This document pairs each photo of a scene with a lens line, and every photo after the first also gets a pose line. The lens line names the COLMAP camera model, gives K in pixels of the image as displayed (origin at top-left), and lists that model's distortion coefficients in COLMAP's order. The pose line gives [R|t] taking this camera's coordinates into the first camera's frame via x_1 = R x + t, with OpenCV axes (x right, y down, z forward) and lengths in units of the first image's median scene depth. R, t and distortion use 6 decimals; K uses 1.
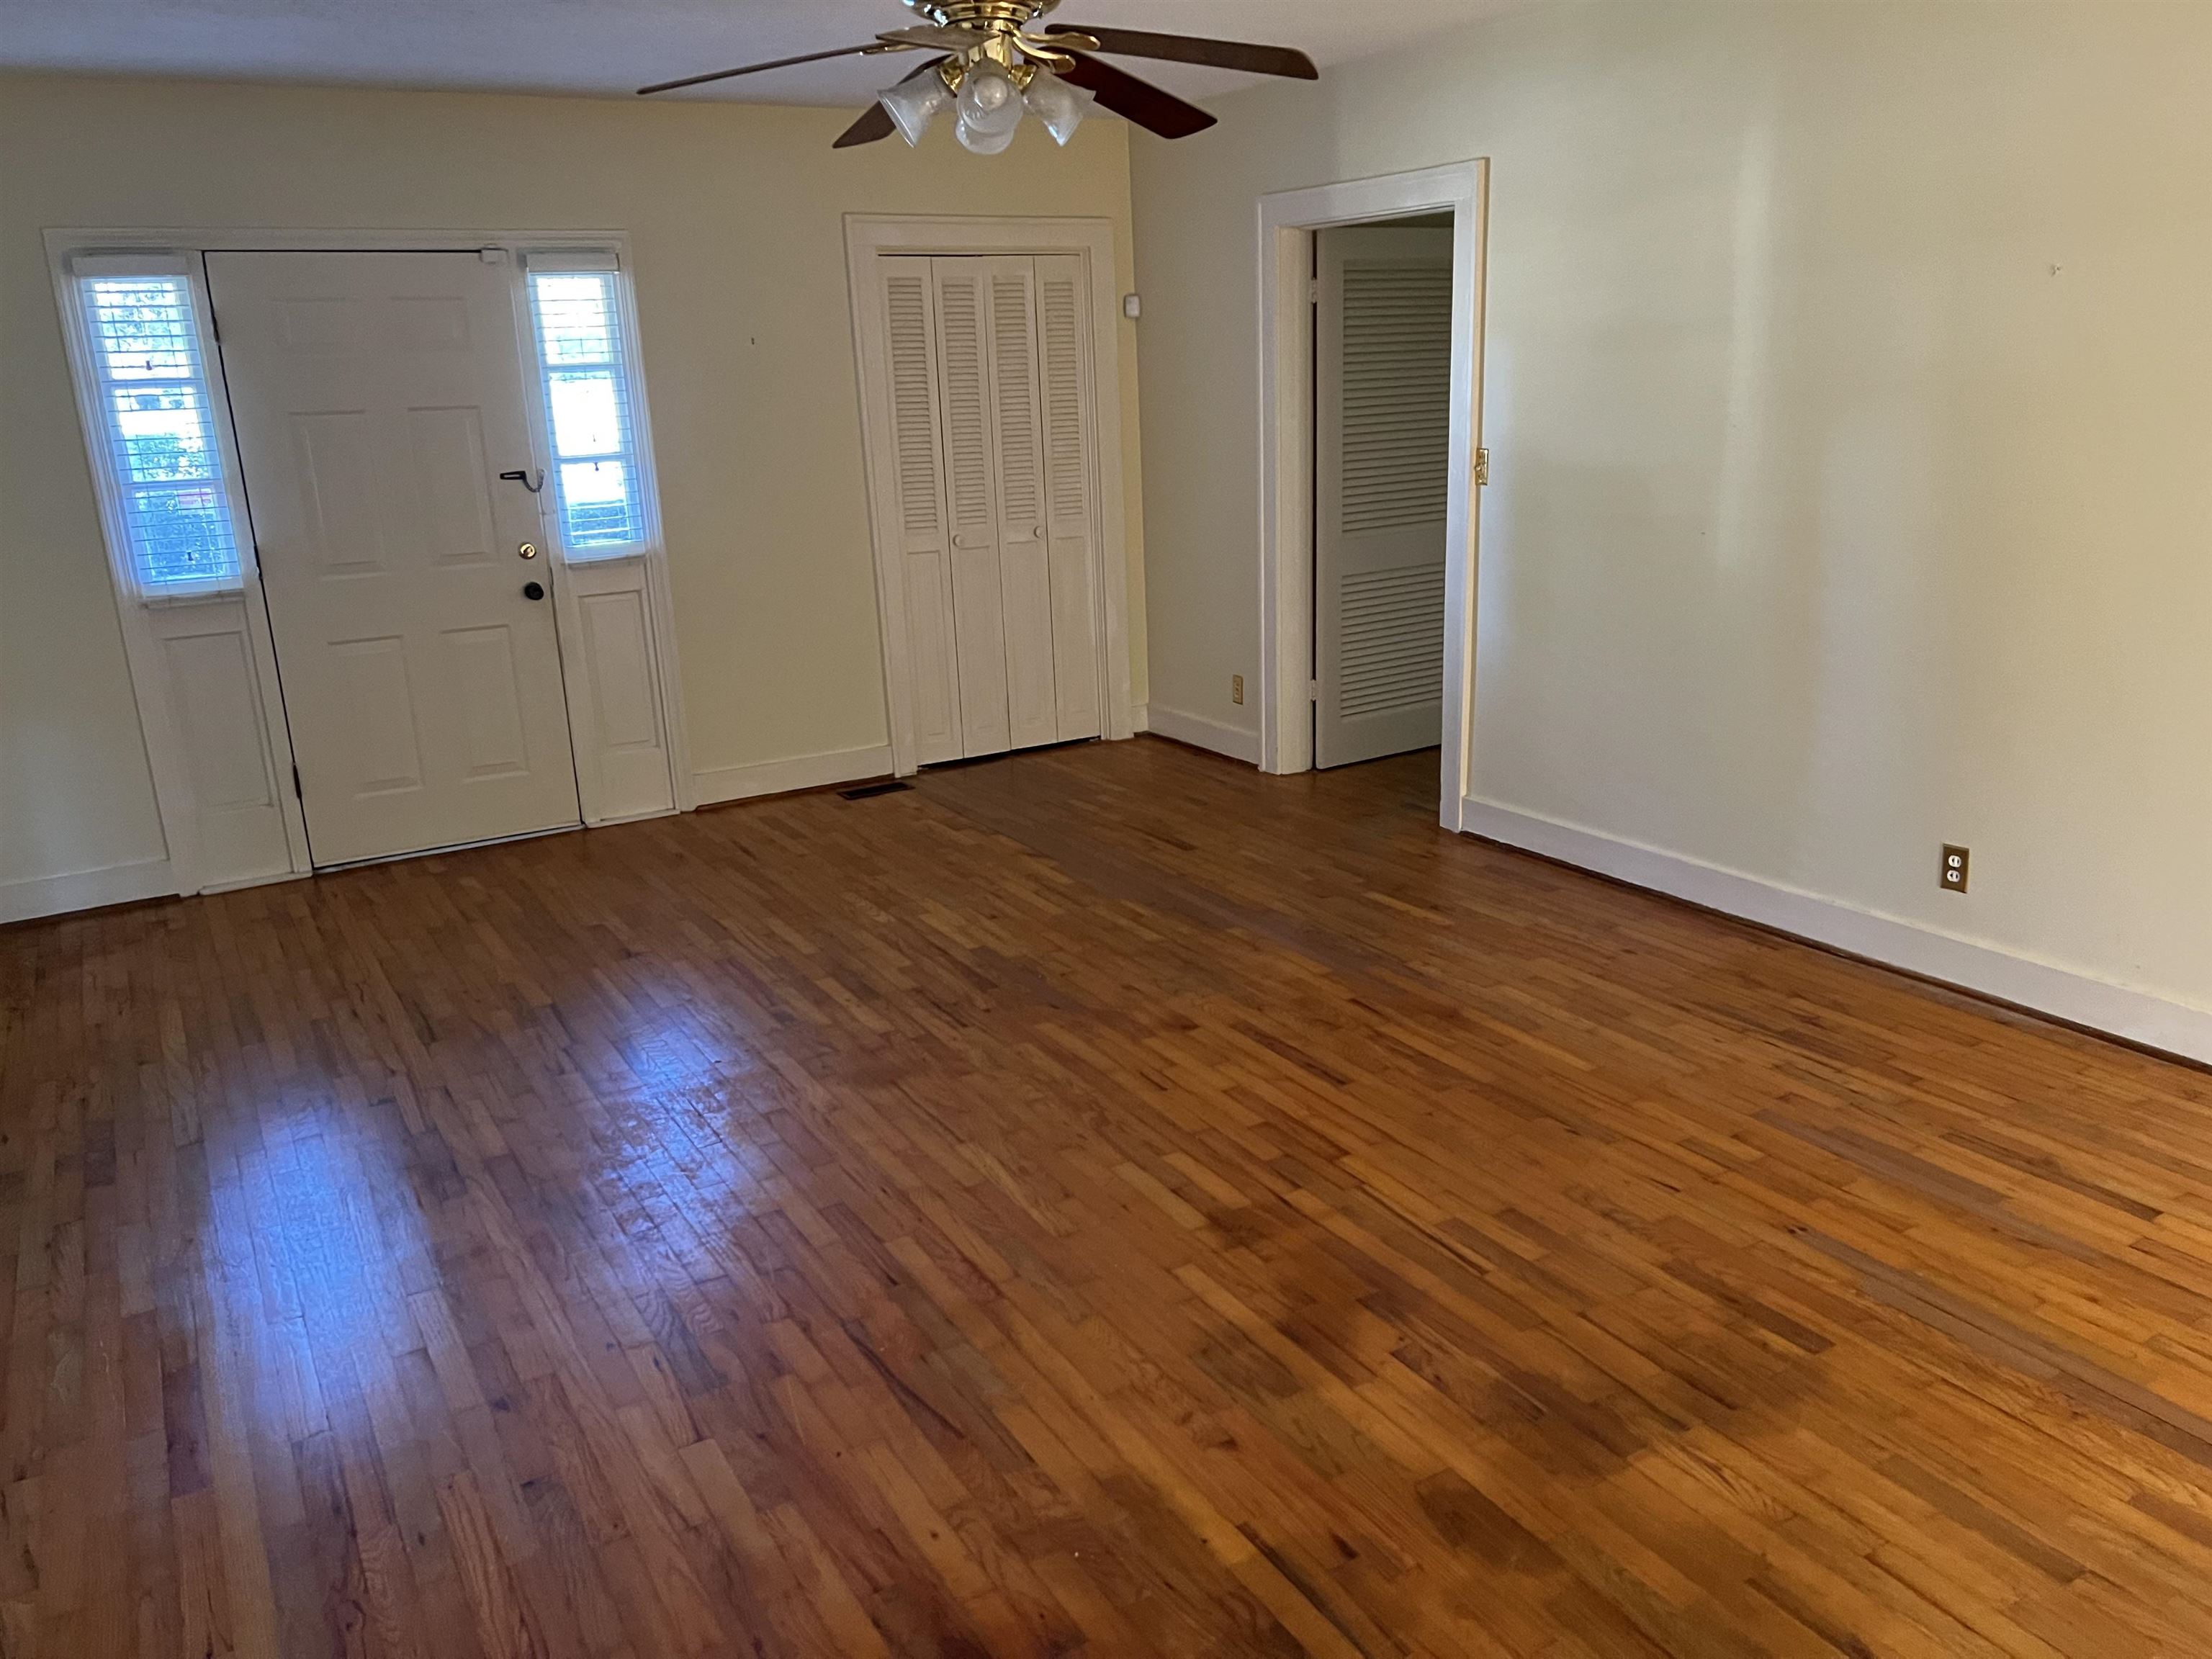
lens RADIAL K [[1636.8, 0, 1104.4], [0, 1636.8, 811.4], [0, 0, 1]] dist [0.075219, -0.080853]
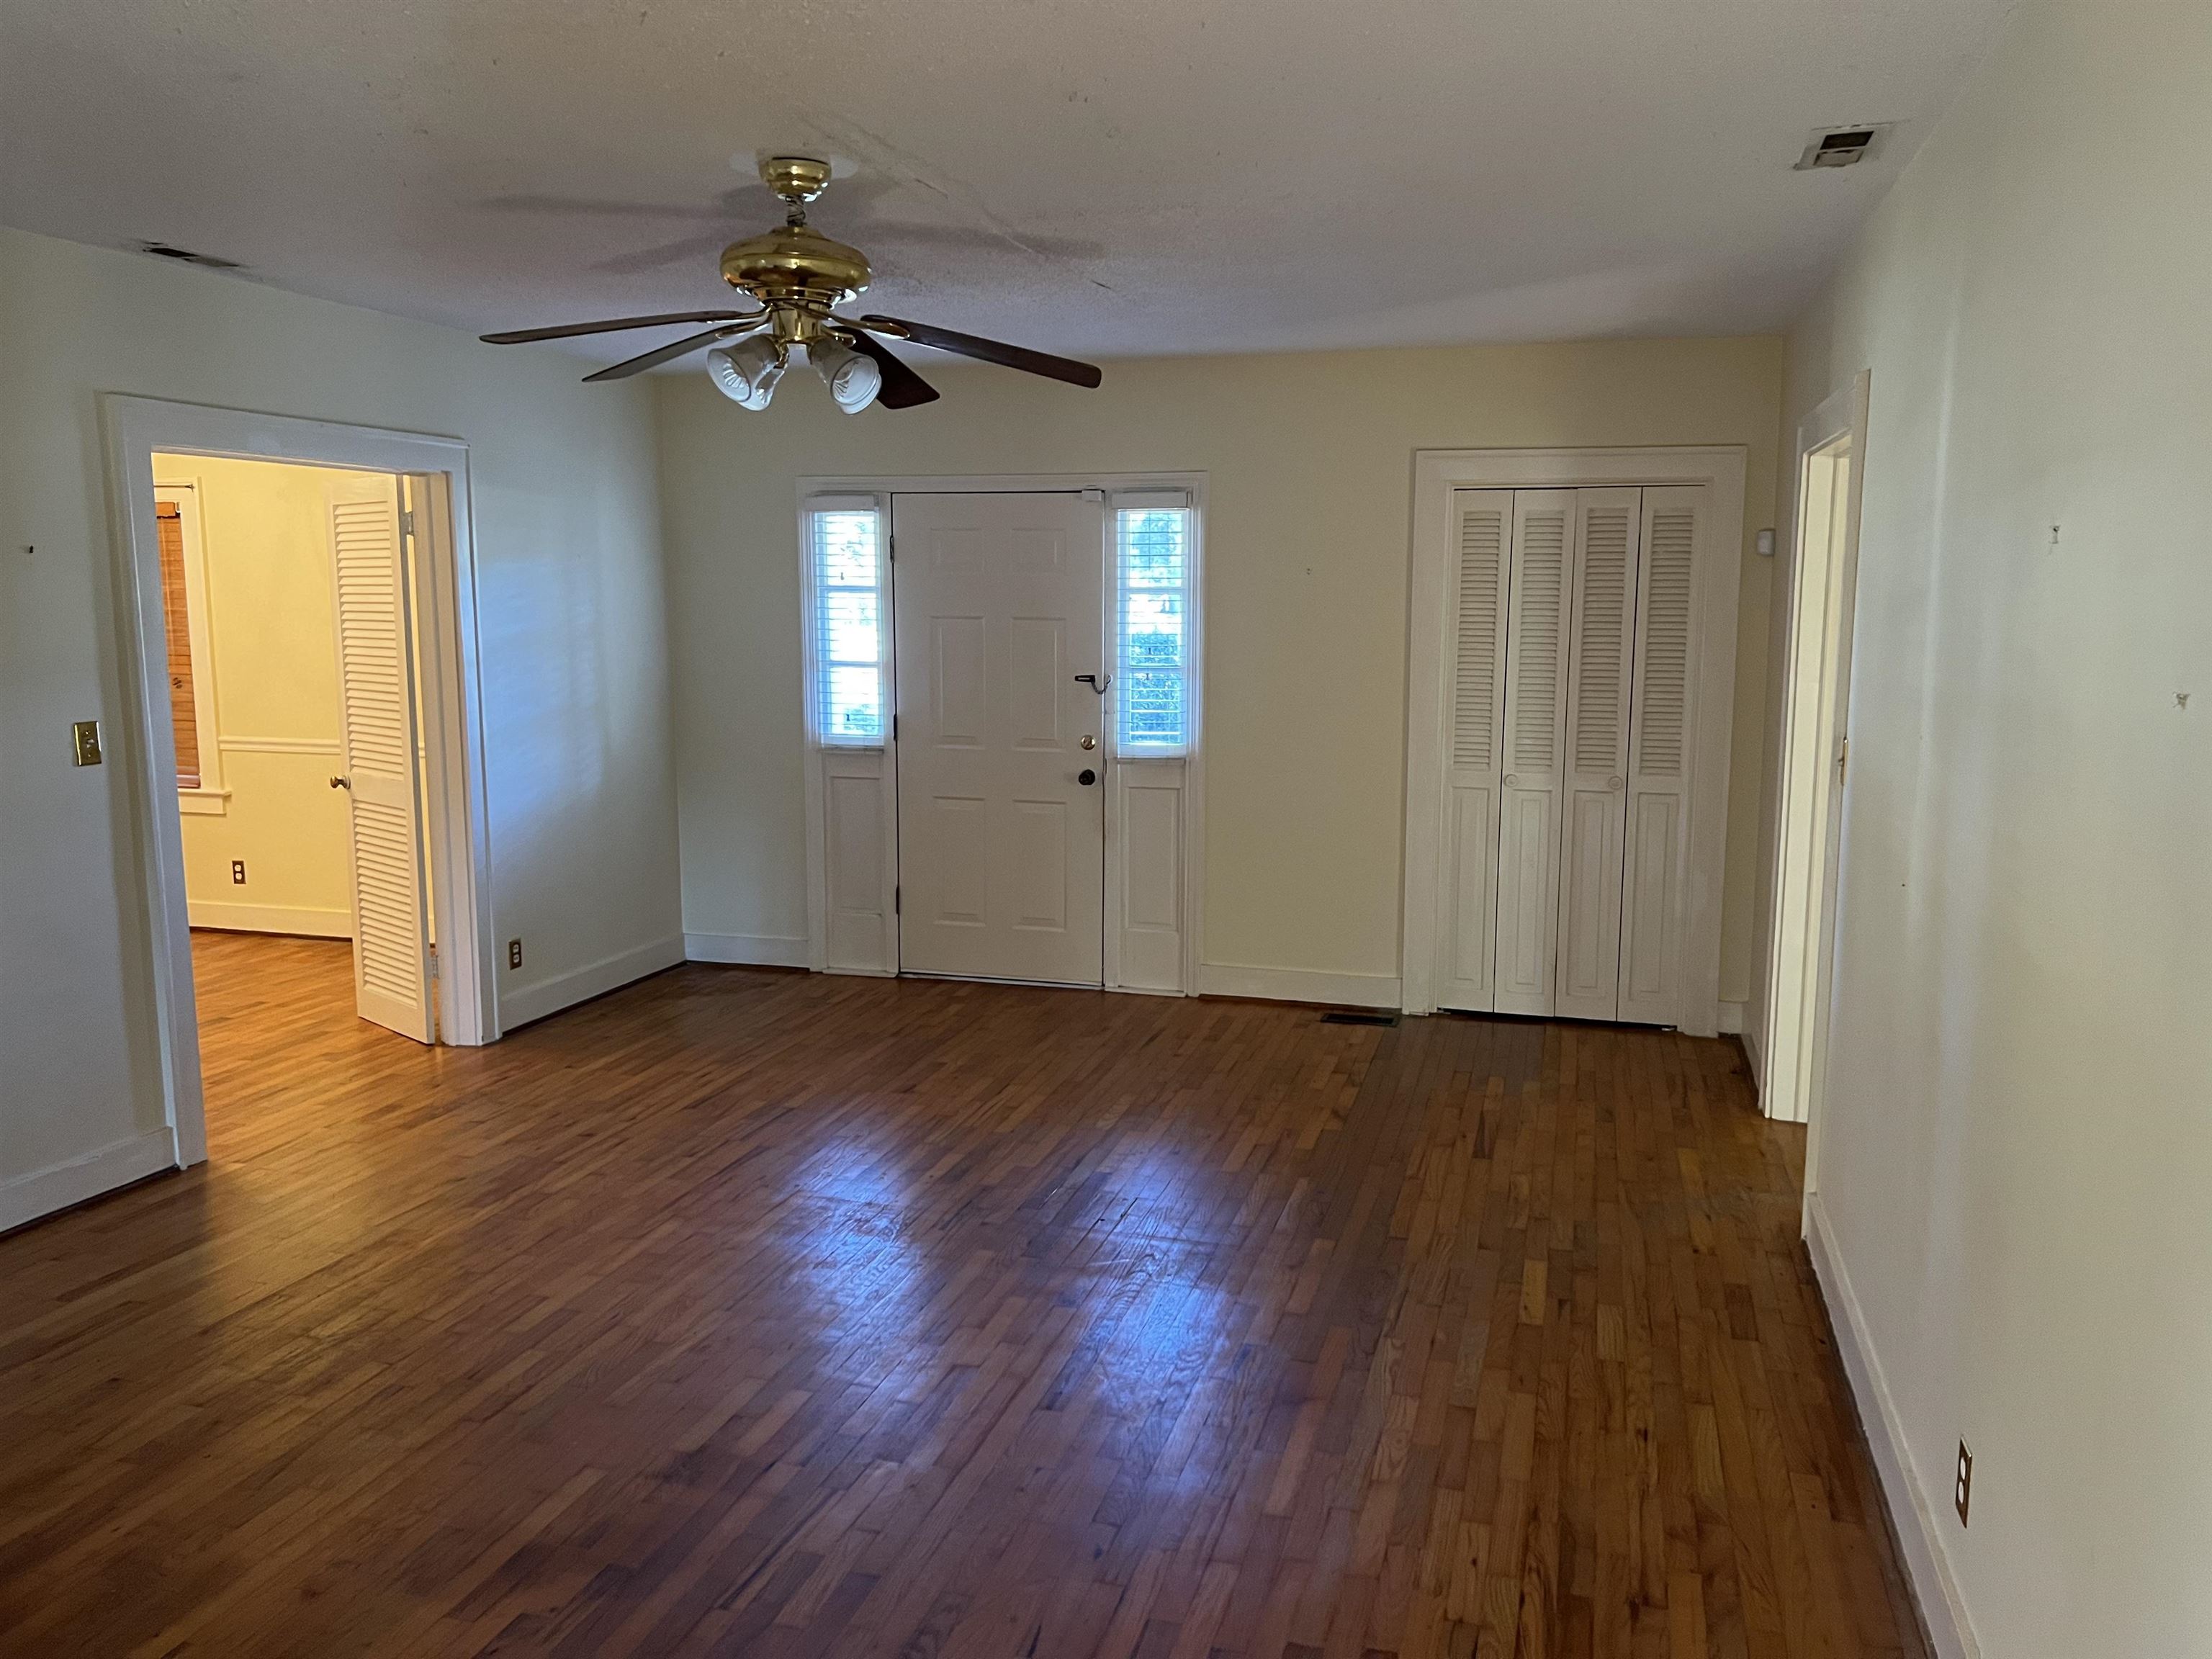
lens RADIAL K [[1648.1, 0, 1157.8], [0, 1648.1, 833.0], [0, 0, 1]] dist [0.120253, -0.135769]
pose [[0.697740, 0.146949, -0.701117, 0.606722], [-0.220723, 0.975217, -0.015262, -0.107268], [0.681499, 0.165402, 0.712883, 0.266021]]
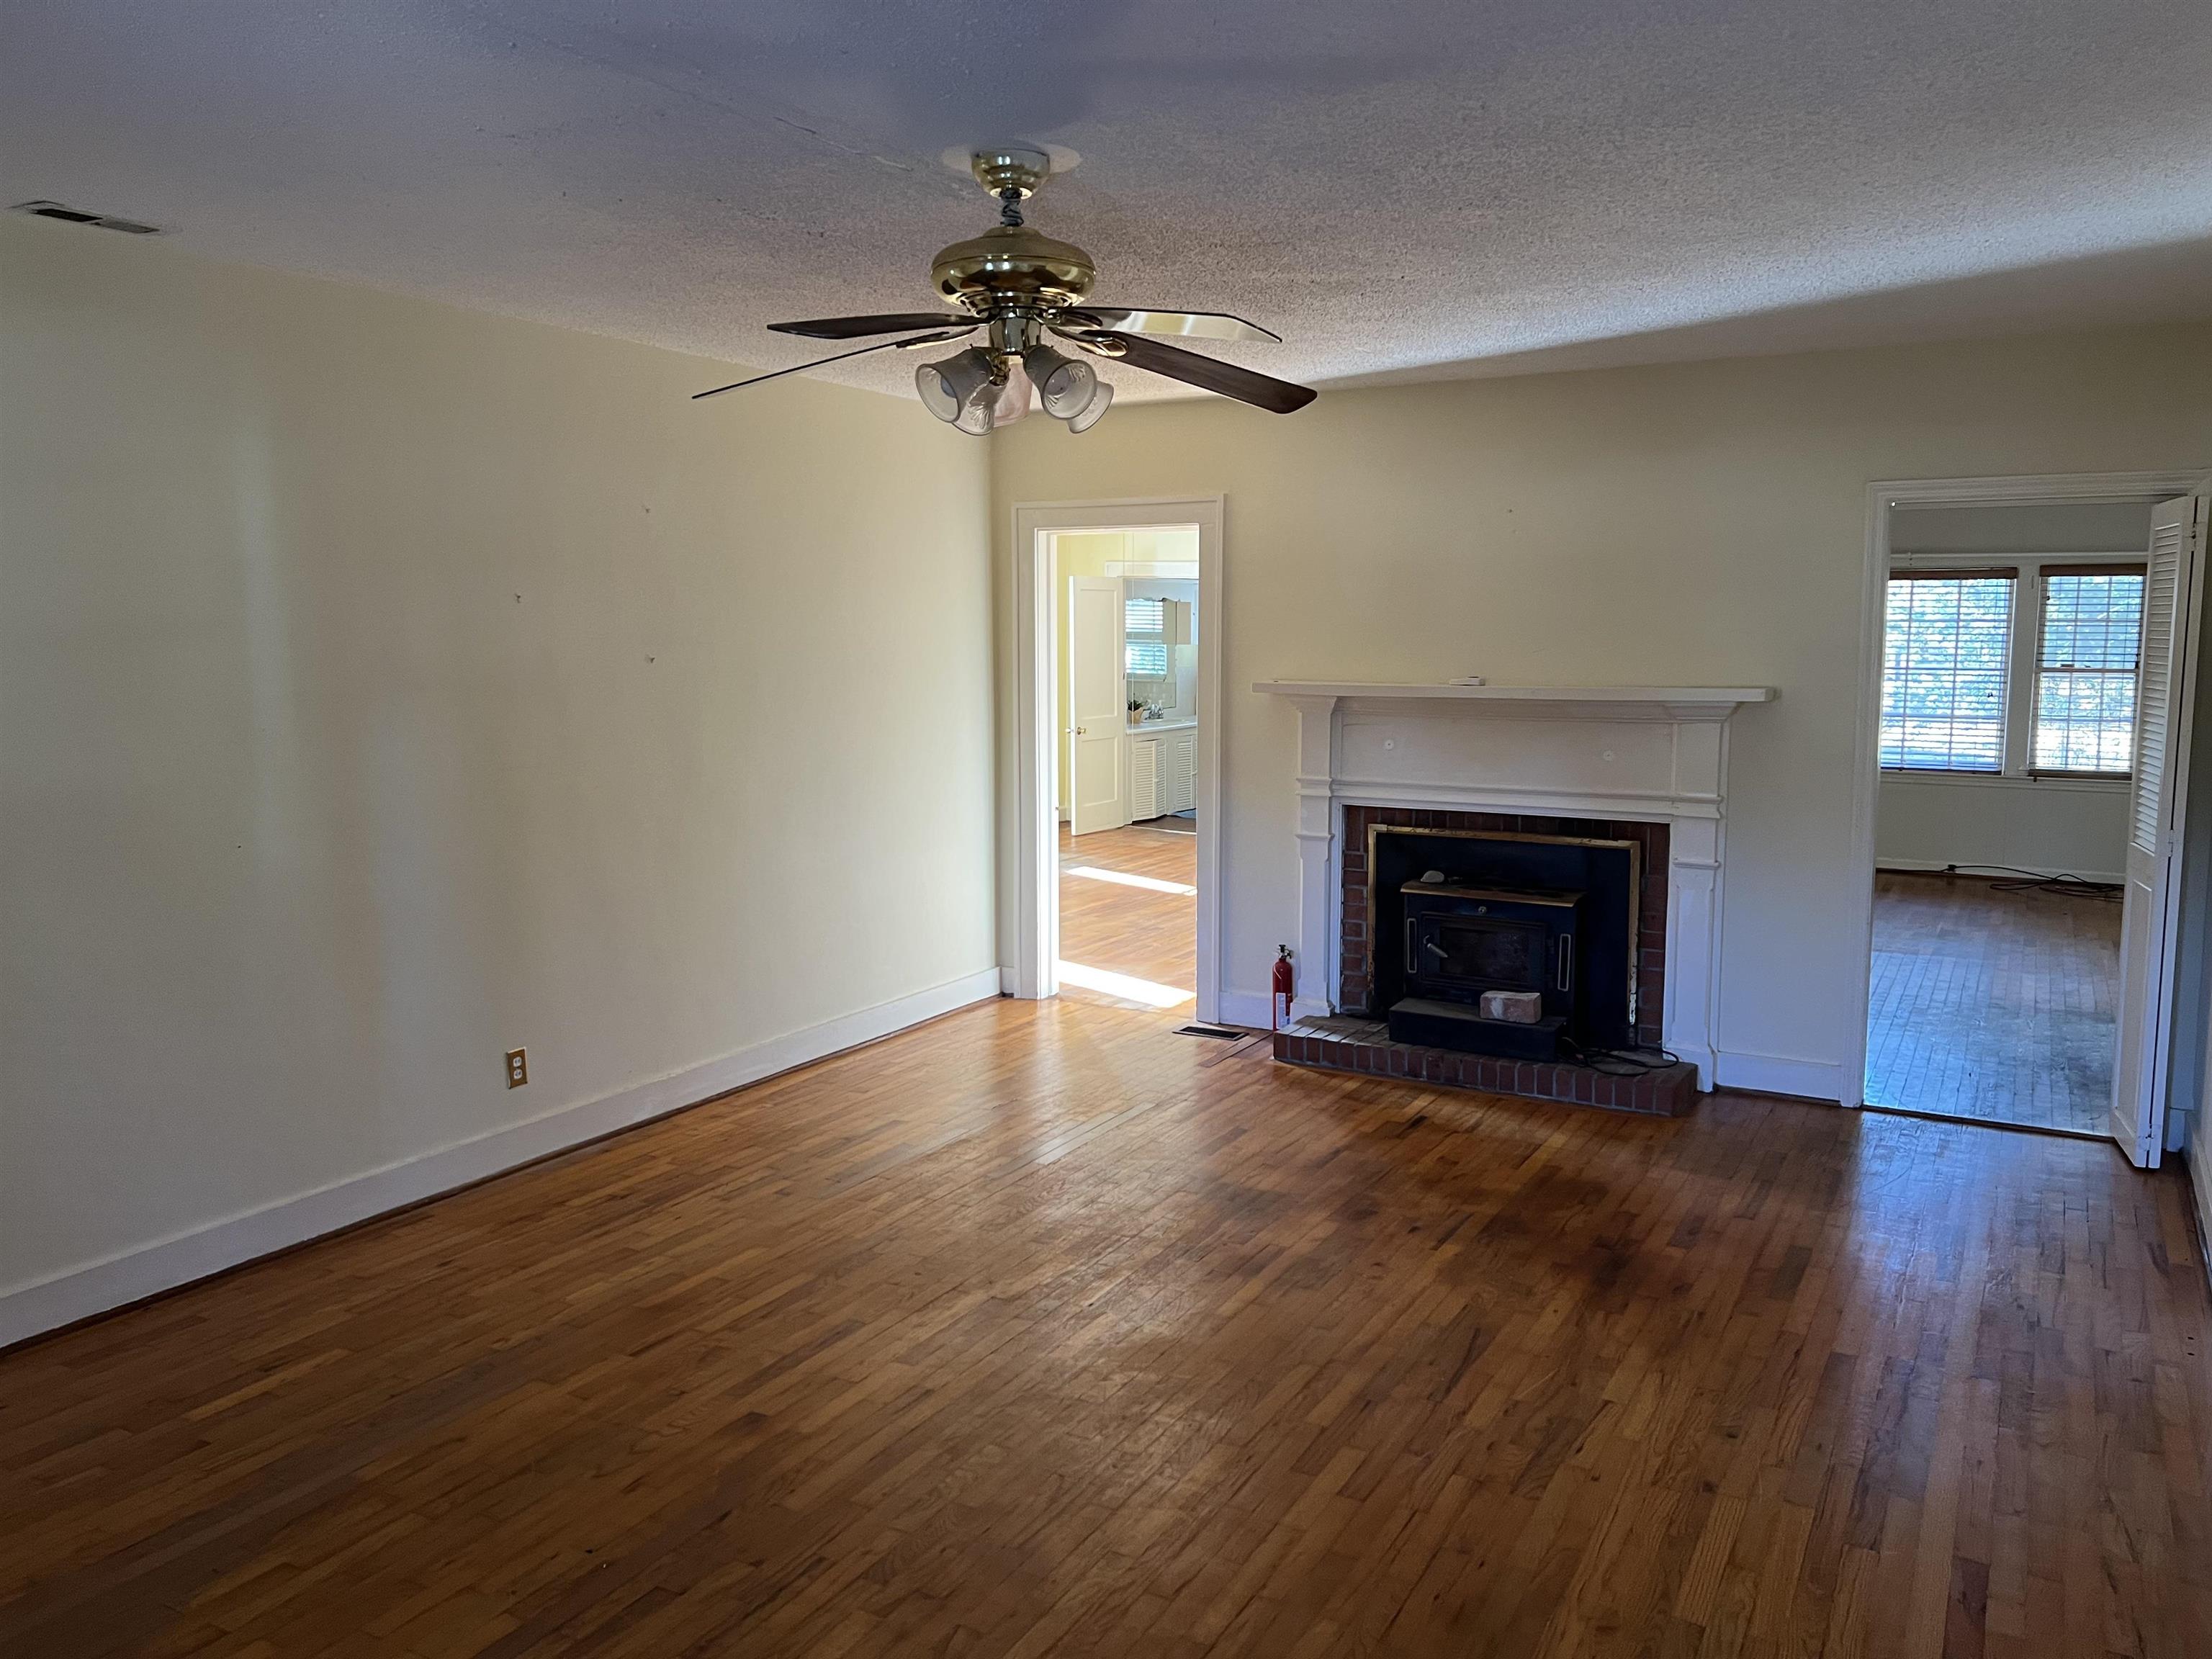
lens RADIAL K [[1636.8, 0, 1104.4], [0, 1636.8, 811.4], [0, 0, 1]] dist [0.075219, -0.080853]
pose [[-0.491166, -0.060388, 0.868970, -0.636815], [0.250981, 0.945476, 0.207566, -0.246457], [-0.834125, 0.320045, -0.449229, 0.962978]]
